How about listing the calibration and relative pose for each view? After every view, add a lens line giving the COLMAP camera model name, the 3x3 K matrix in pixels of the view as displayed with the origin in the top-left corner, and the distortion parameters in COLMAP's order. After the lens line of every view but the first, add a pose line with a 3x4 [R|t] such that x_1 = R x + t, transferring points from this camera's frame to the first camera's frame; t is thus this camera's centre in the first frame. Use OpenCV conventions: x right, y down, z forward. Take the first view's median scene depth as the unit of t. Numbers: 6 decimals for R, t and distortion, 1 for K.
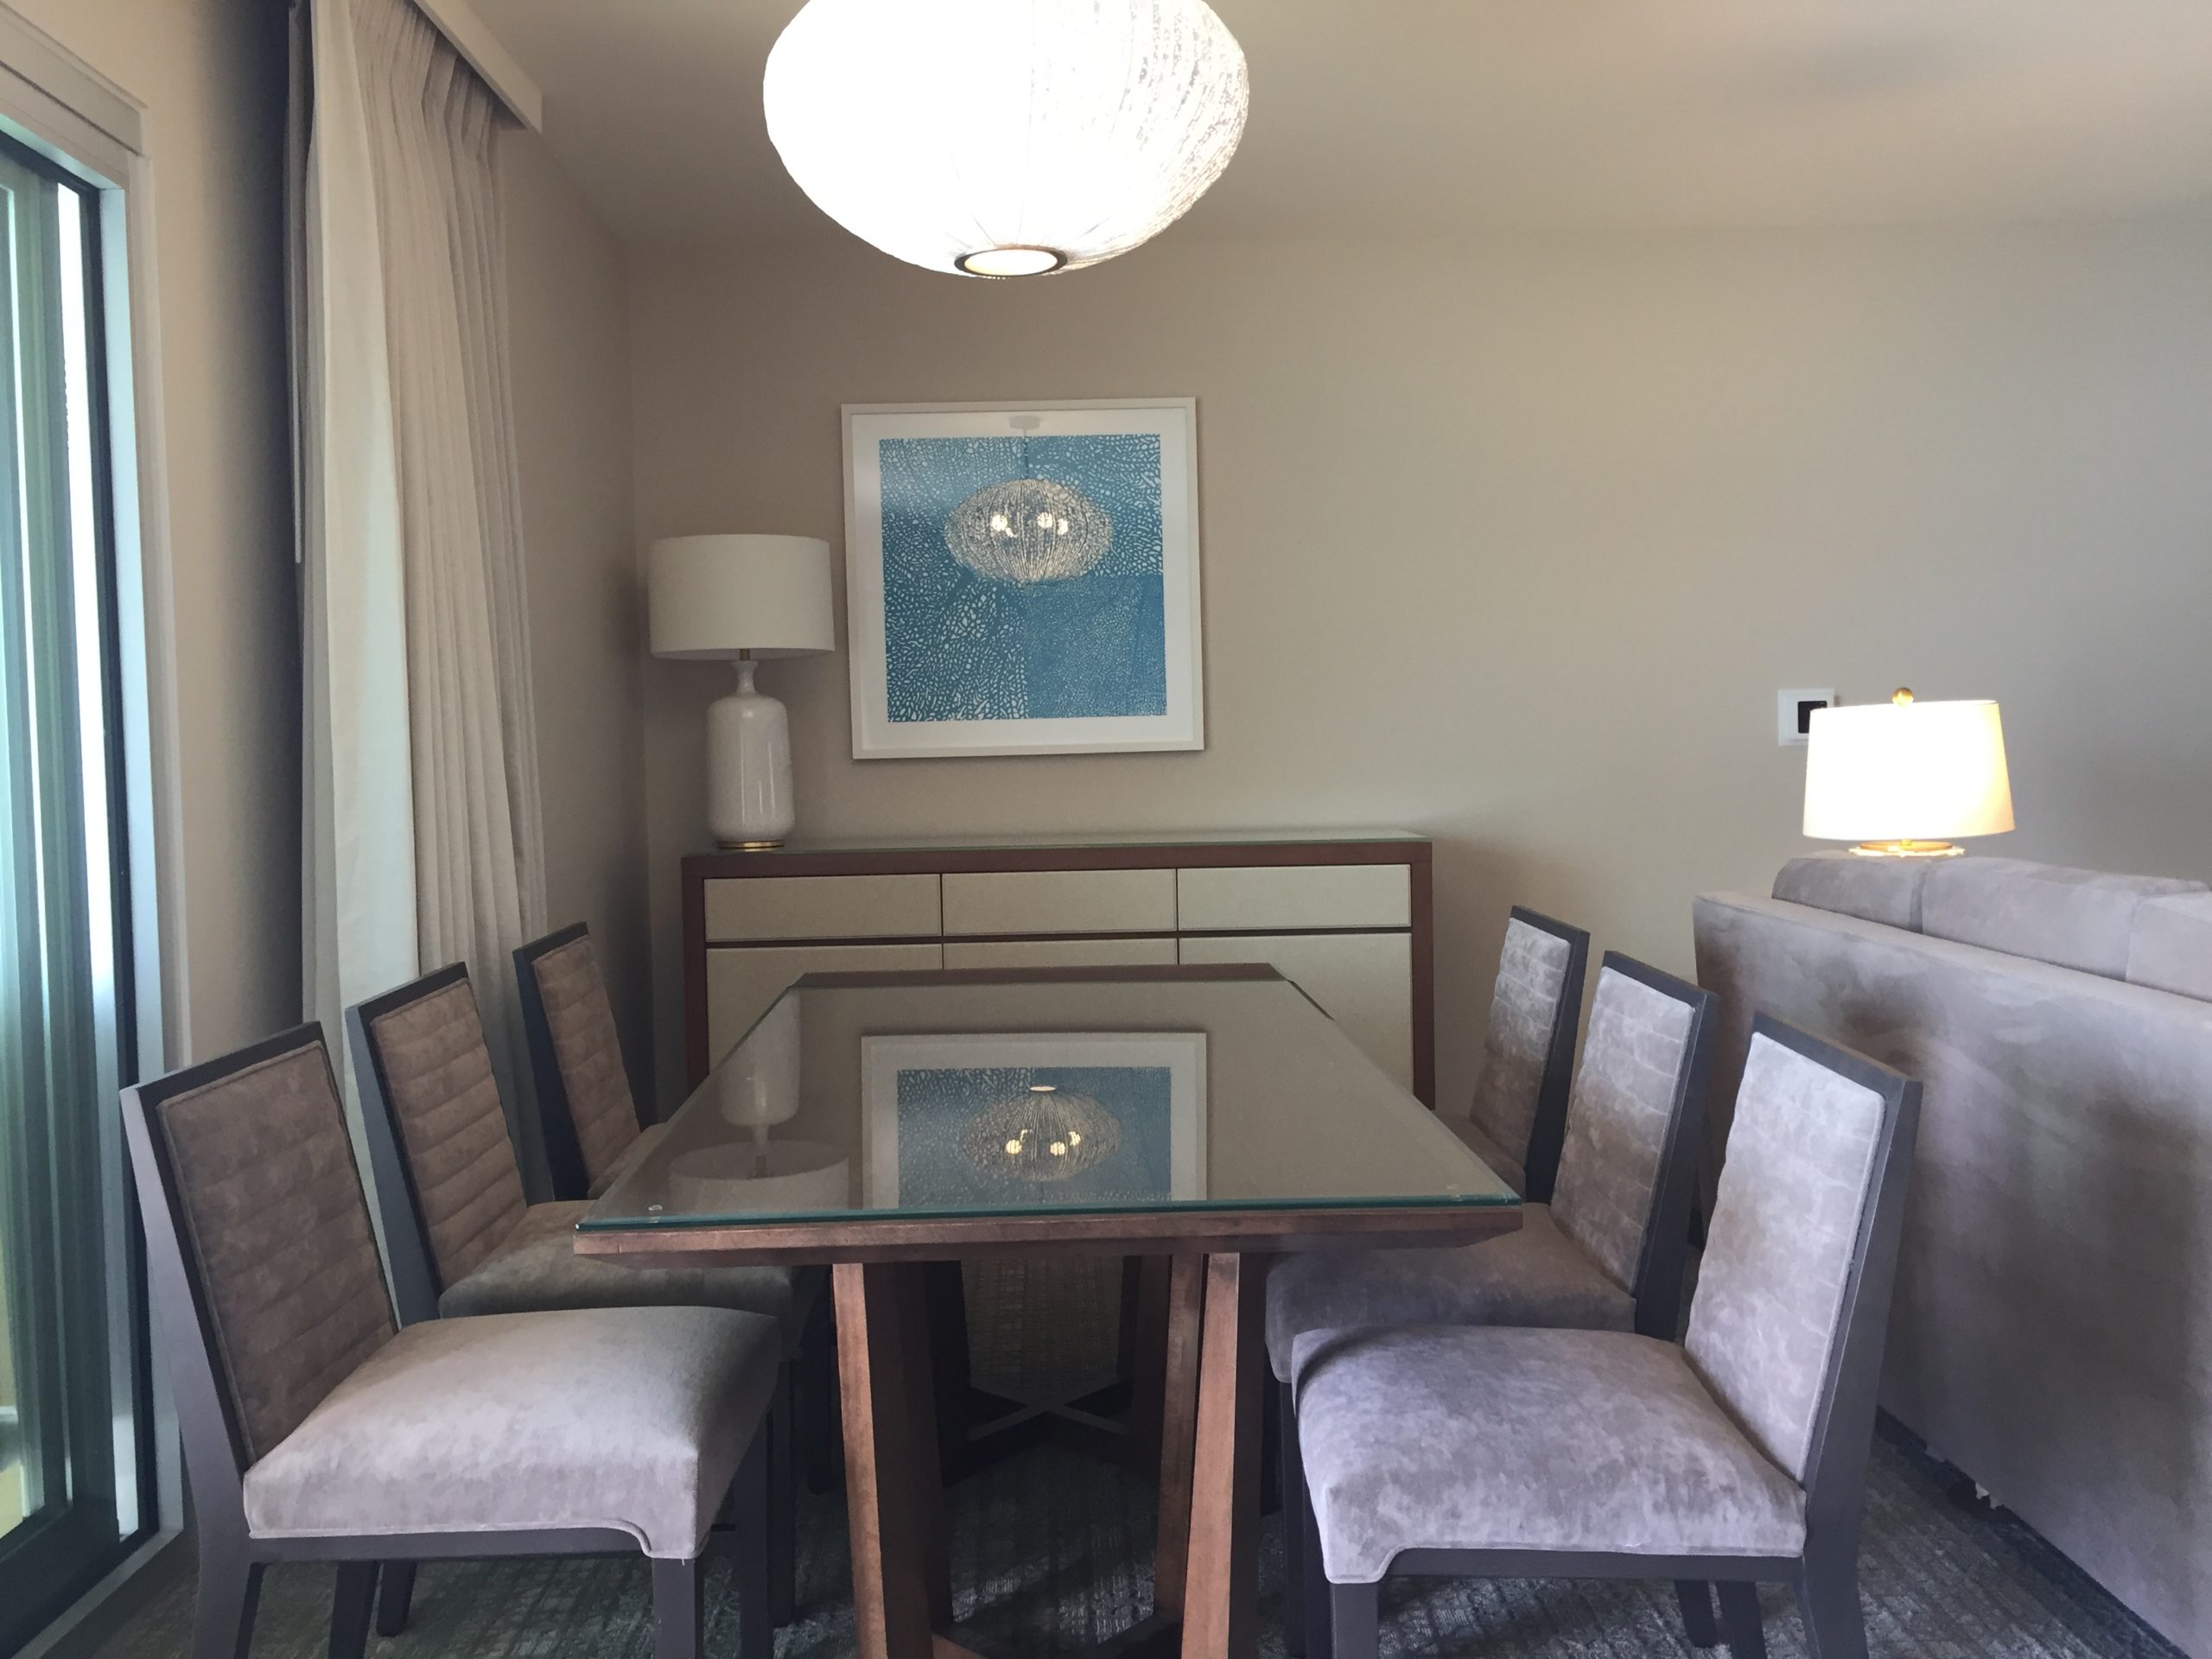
lens RADIAL K [[1953.9, 0, 1106.0], [0, 1953.9, 829.5], [0, 0, 1]] dist [-0.000618, -0.004845]
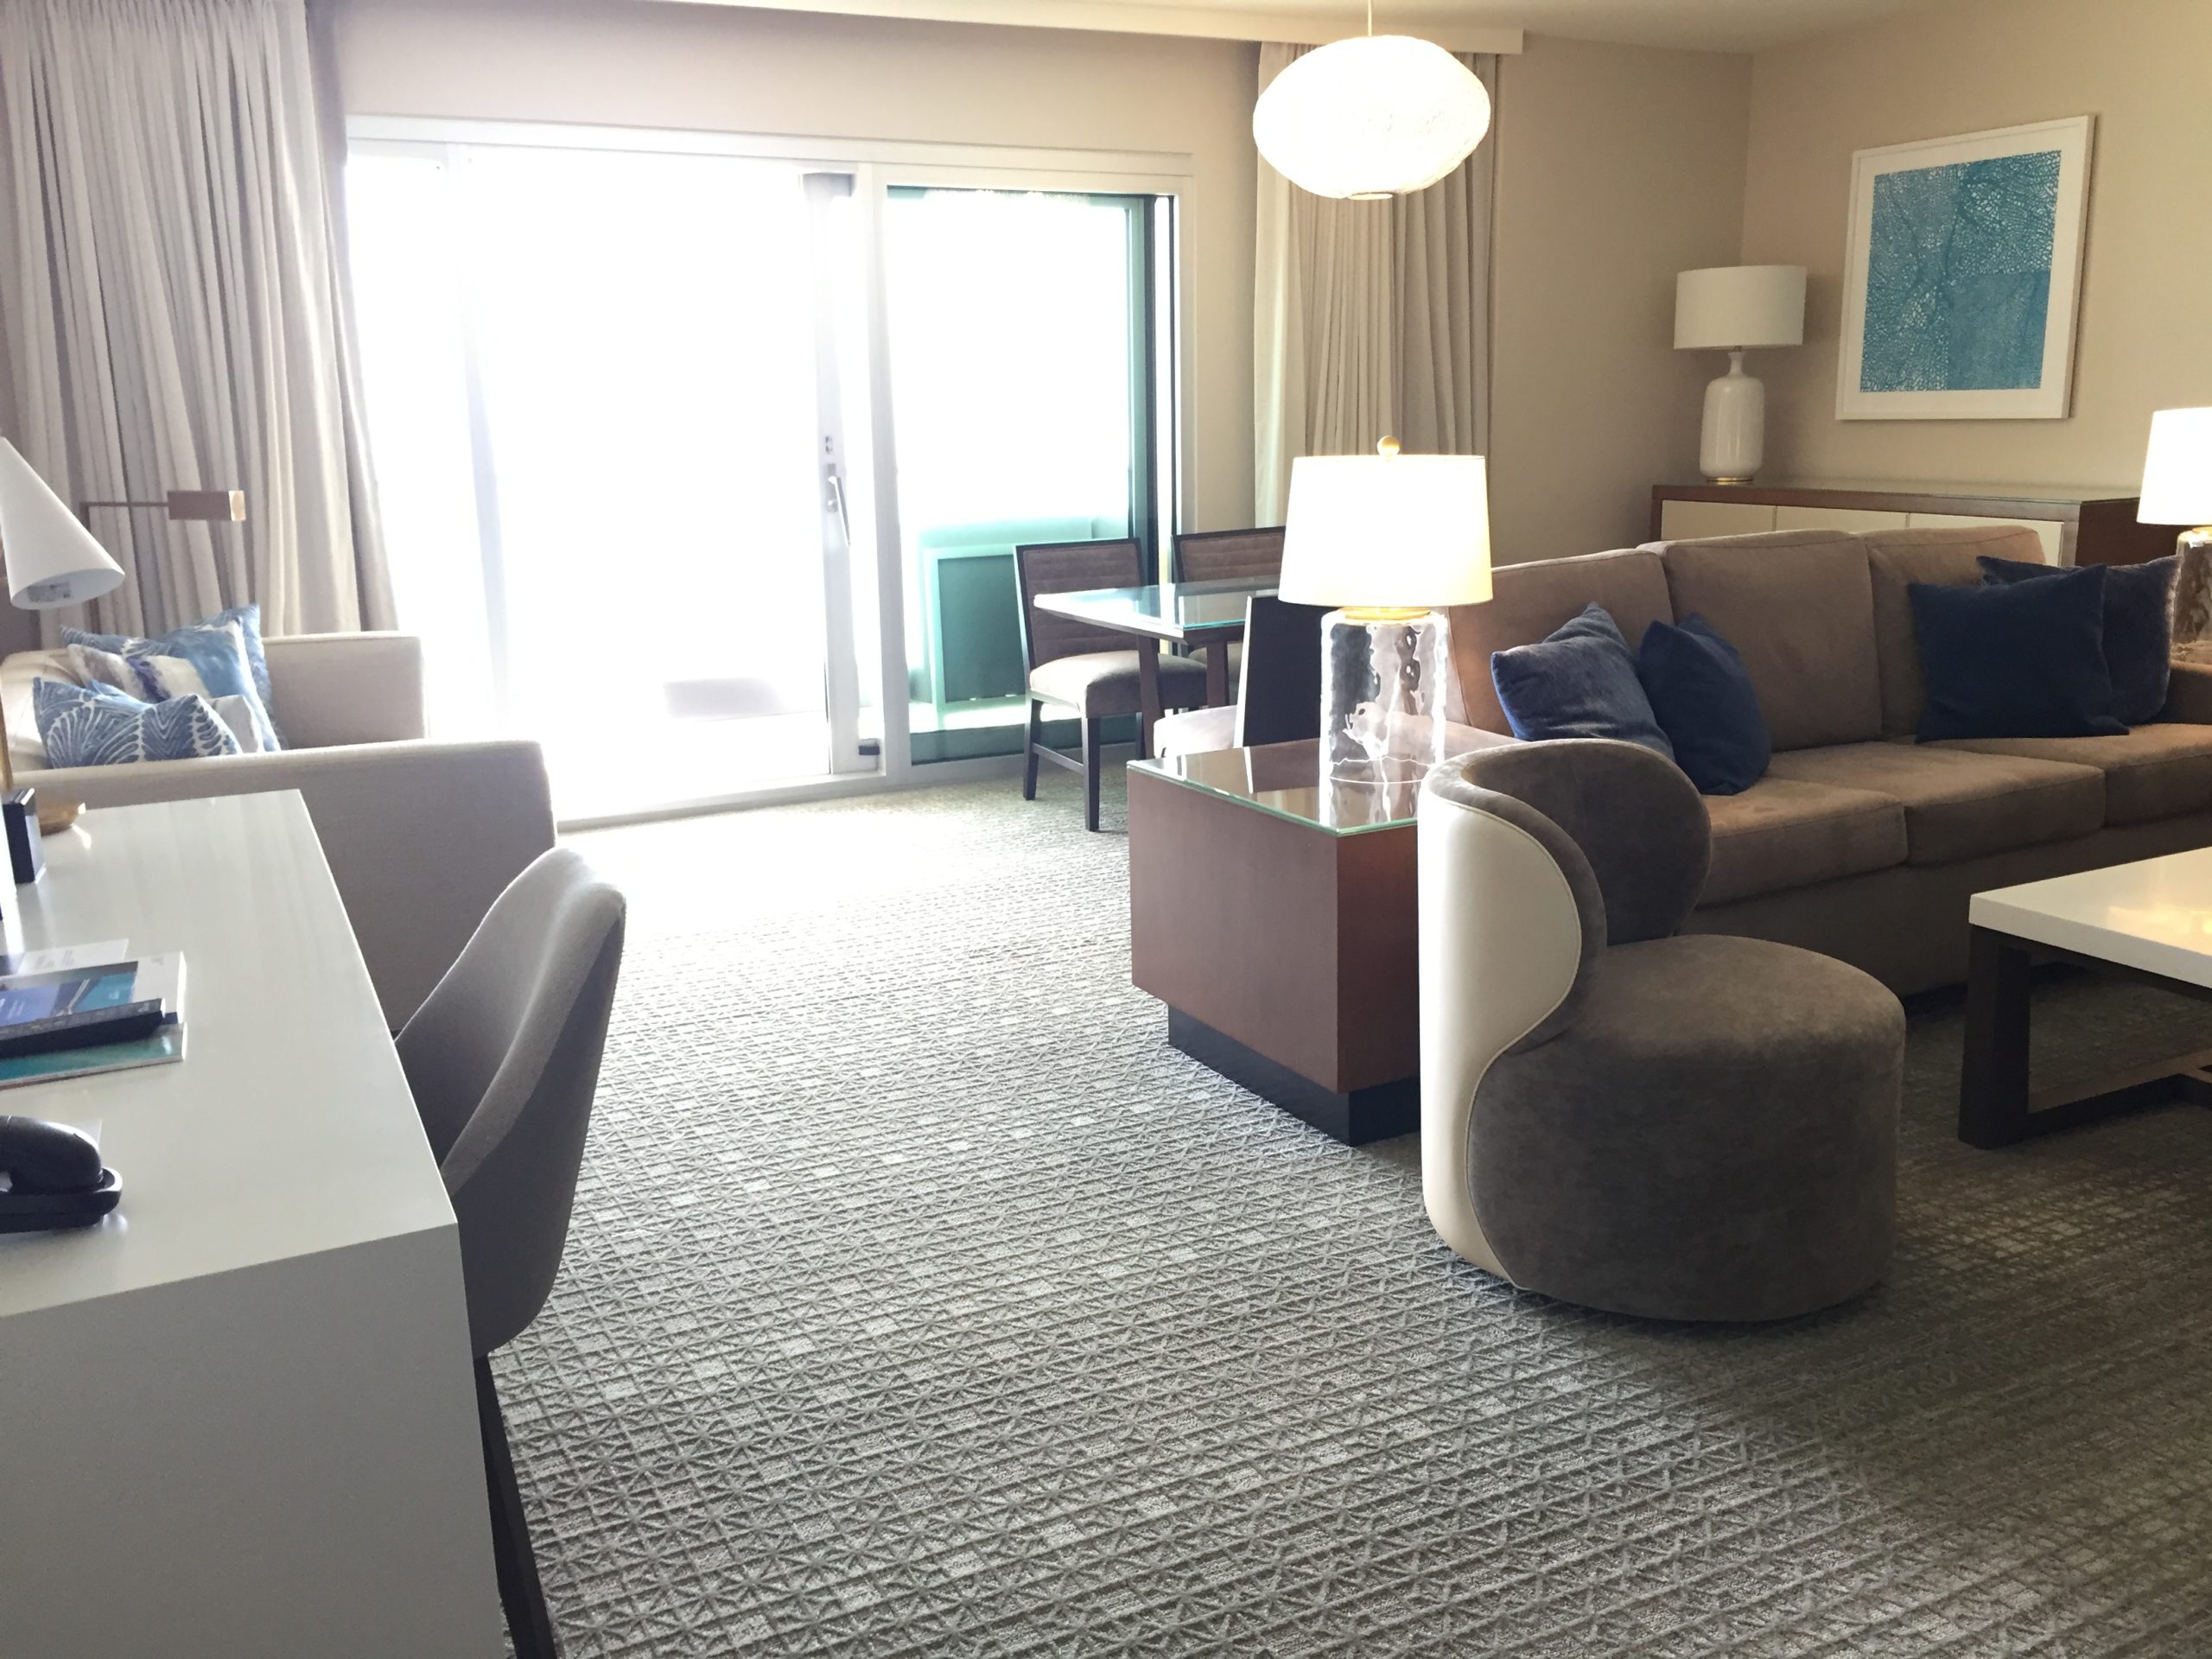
lens RADIAL K [[1953.9, 0, 1106.0], [0, 1953.9, 829.5], [0, 0, 1]] dist [-0.000618, -0.004845]
pose [[0.442167, 0.203015, -0.873655, 0.904452], [-0.026431, 0.976574, 0.213554, -0.034328], [0.896543, -0.071335, 0.437175, -0.085243]]
